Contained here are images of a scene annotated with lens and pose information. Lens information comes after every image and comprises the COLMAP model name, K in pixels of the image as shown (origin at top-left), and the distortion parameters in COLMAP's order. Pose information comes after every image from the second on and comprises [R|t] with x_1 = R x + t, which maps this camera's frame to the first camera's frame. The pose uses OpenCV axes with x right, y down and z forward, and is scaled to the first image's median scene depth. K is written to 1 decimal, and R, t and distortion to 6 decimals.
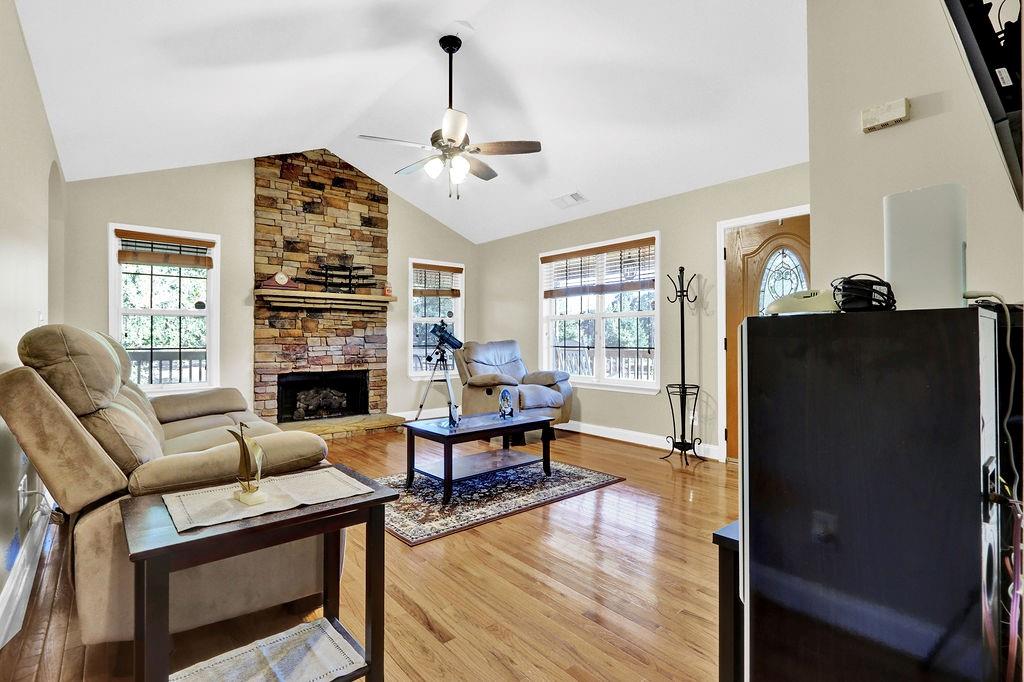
lens RADIAL K [[475.9, 0, 503.6], [0, 475.9, 337.0], [0, 0, 1]] dist [-0.015714, 0.002993]
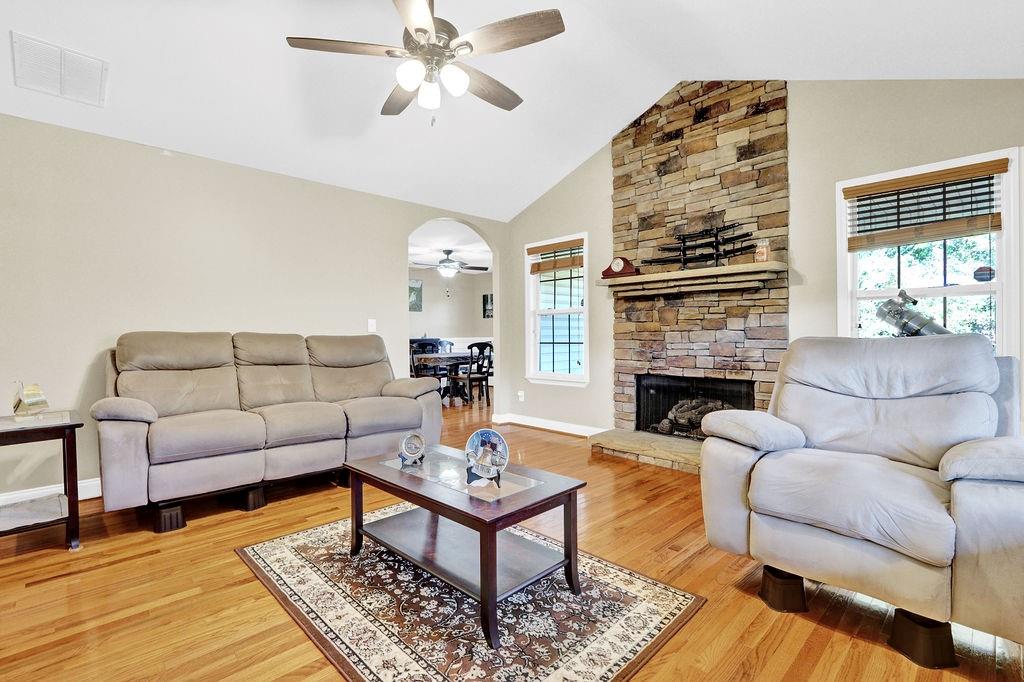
lens RADIAL K [[475.9, 0, 506.0], [0, 475.9, 338.6], [0, 0, 1]] dist [-0.015714, 0.002993]
pose [[0.065724, 0.005142, -0.997825, 0.366406], [0.010843, 0.999924, 0.005867, 0.004883], [0.997779, -0.011205, 0.065663, 0.684809]]
